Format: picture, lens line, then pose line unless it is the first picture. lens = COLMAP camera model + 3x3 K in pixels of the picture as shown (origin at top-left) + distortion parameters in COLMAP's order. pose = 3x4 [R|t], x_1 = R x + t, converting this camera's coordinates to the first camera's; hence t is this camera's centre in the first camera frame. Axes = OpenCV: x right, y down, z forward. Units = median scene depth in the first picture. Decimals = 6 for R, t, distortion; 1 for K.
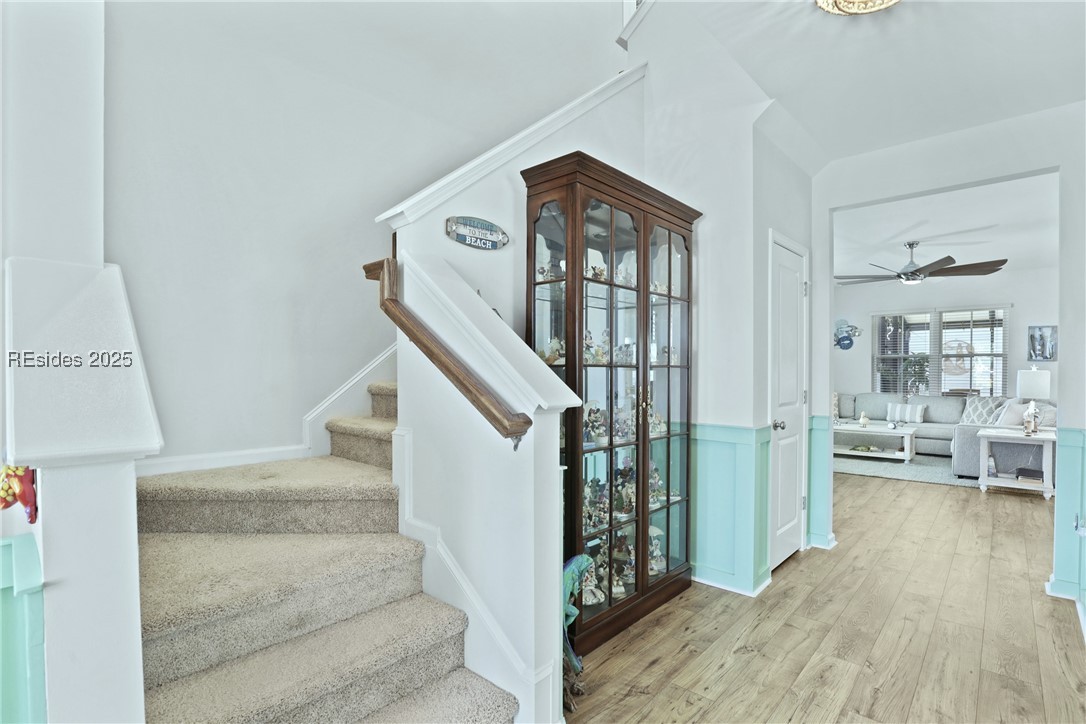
lens RADIAL K [[505.2, 0, 561.7], [0, 505.2, 374.8], [0, 0, 1]] dist [-0.023740, 0.005822]
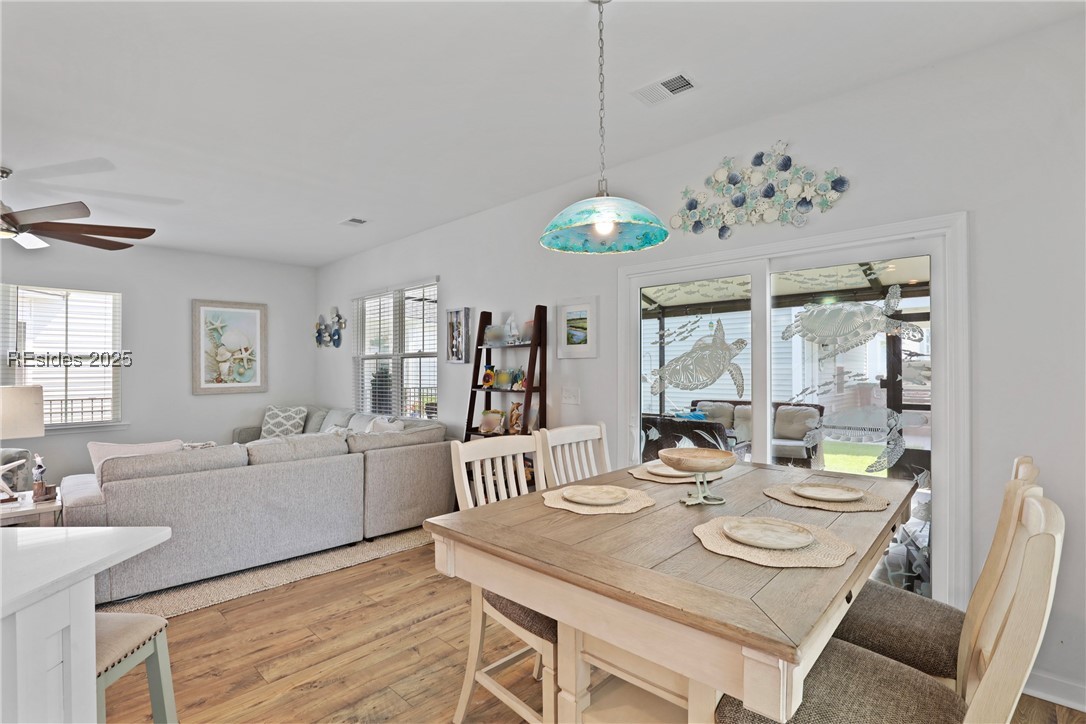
lens RADIAL K [[506.6, 0, 542.4], [0, 506.6, 362.6], [0, 0, 1]] dist [-0.030823, 0.000784]
pose [[0.999596, -0.006632, -0.027623, 1.054820], [0.006030, 0.999744, -0.021788, -0.013047], [0.027760, 0.021613, 0.999381, 0.339382]]
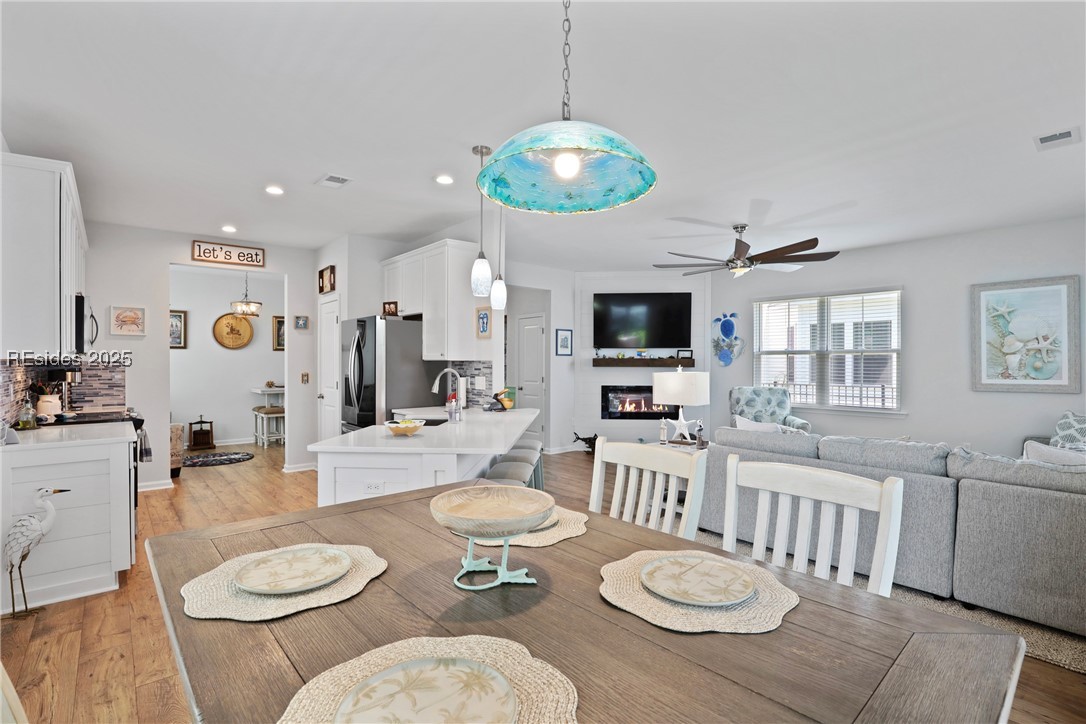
lens RADIAL K [[502.4, 0, 548.8], [0, 502.4, 361.6], [0, 0, 1]] dist [-0.035328, 0.006116]
pose [[-0.114721, -0.000130, -0.993398, 1.250719], [-0.012901, 0.999916, 0.001359, -0.017176], [0.993314, 0.012972, -0.114713, 0.592829]]
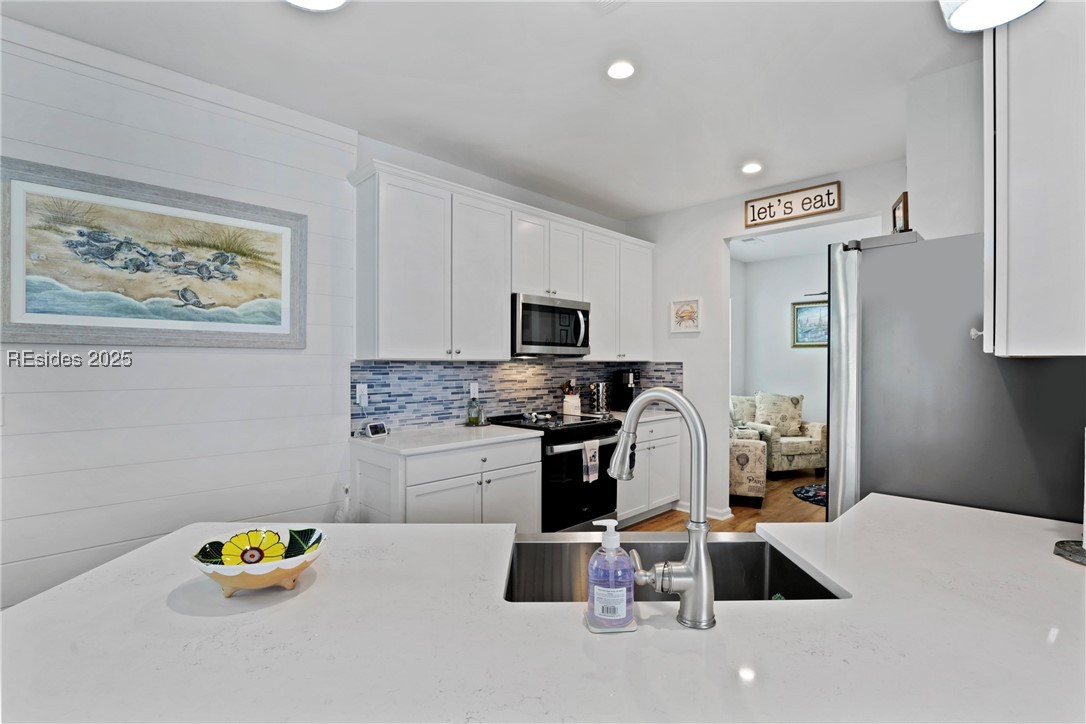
lens RADIAL K [[503.9, 0, 543.8], [0, 503.9, 368.0], [0, 0, 1]] dist [-0.039841, 0.005447]
pose [[-0.998440, -0.004378, 0.055654, 0.777642], [-0.003061, 0.999714, 0.023717, -0.016138], [-0.055742, 0.023509, -0.998168, 0.555066]]
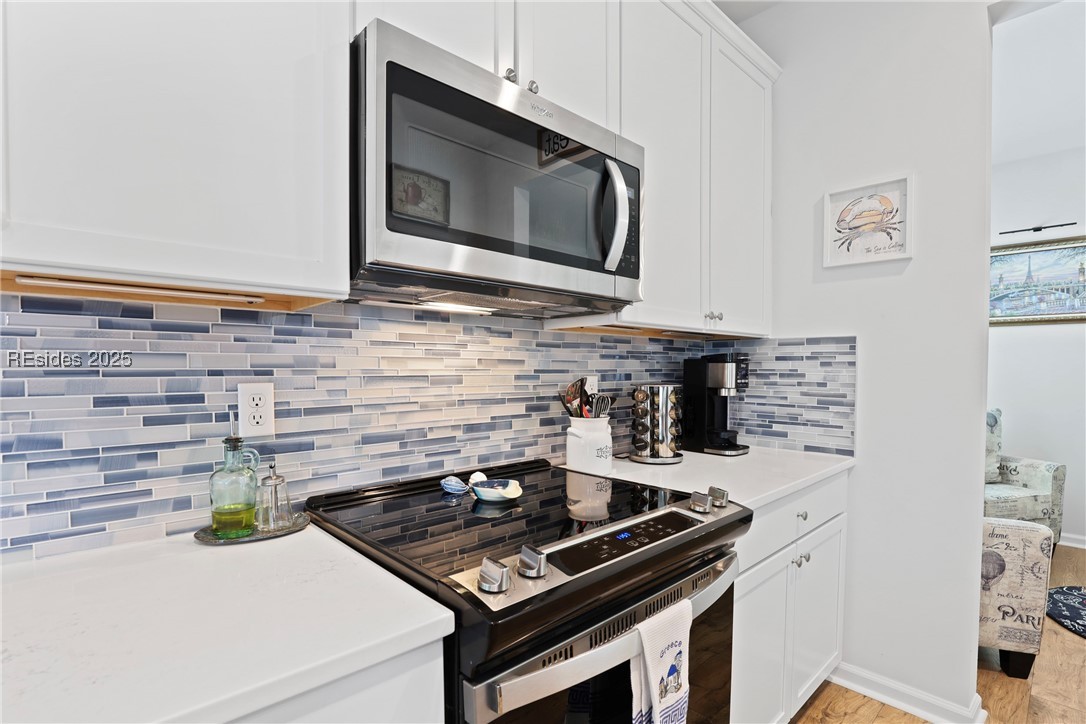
lens RADIAL K [[508.4, 0, 546.4], [0, 508.4, 380.5], [0, 0, 1]] dist [-0.028835, 0.000261]
pose [[-0.996339, -0.007175, 0.085190, 0.777346], [-0.003772, 0.999191, 0.040035, 0.003476], [-0.085408, 0.039567, -0.995560, 0.200331]]
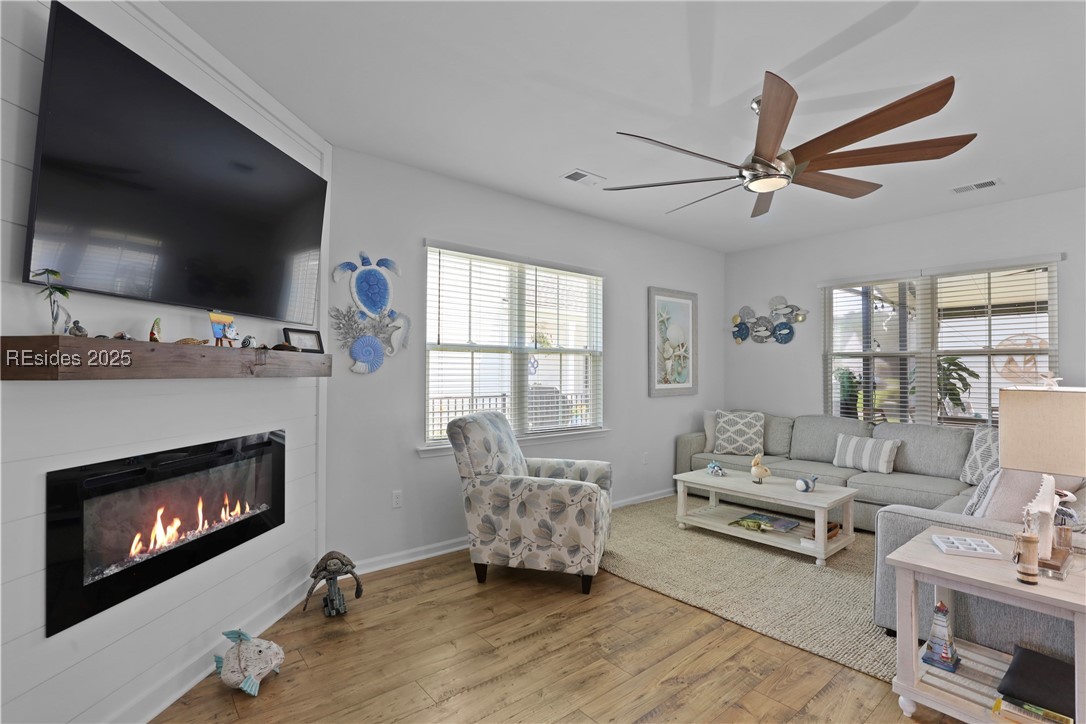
lens RADIAL K [[502.4, 0, 548.8], [0, 502.4, 361.6], [0, 0, 1]] dist [-0.035328, 0.006116]
pose [[0.988988, 0.001963, -0.147982, 0.441117], [-0.006458, 0.999532, -0.029905, -0.009265], [0.147854, 0.030531, 0.988538, 0.412397]]
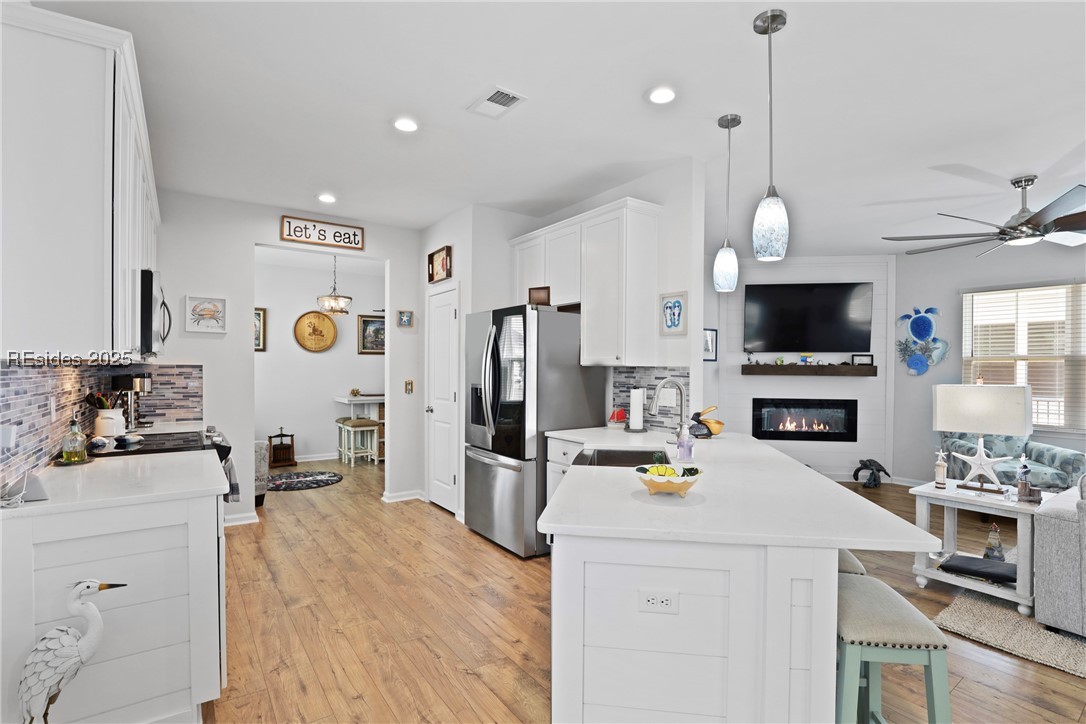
lens RADIAL K [[506.4, 0, 551.3], [0, 506.4, 370.0], [0, 0, 1]] dist [-0.035313, 0.006631]
pose [[-0.205316, 0.002724, -0.978692, 1.104196], [-0.017926, 0.999818, 0.006544, -0.014260], [0.978531, 0.018888, -0.205230, 0.423511]]
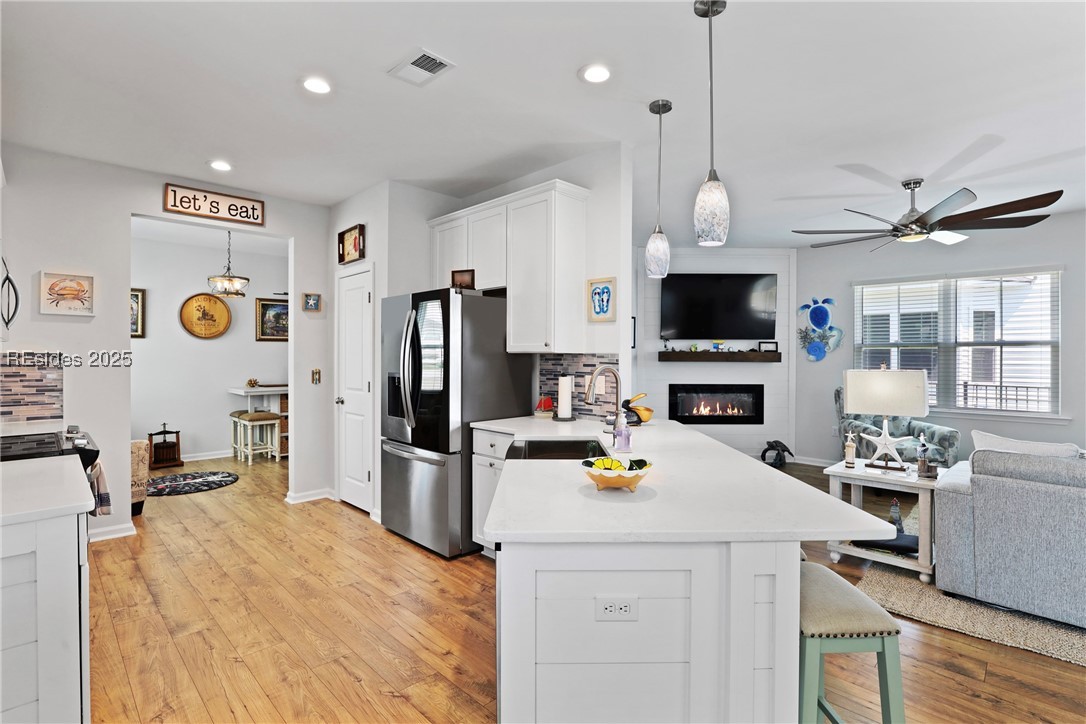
lens RADIAL K [[505.4, 0, 545.5], [0, 505.4, 354.4], [0, 0, 1]] dist [-0.038898, 0.009509]
pose [[-0.044505, -0.002663, -0.999006, 1.084931], [-0.014631, 0.999891, -0.002014, -0.013950], [0.998902, 0.014526, -0.044539, 0.407064]]
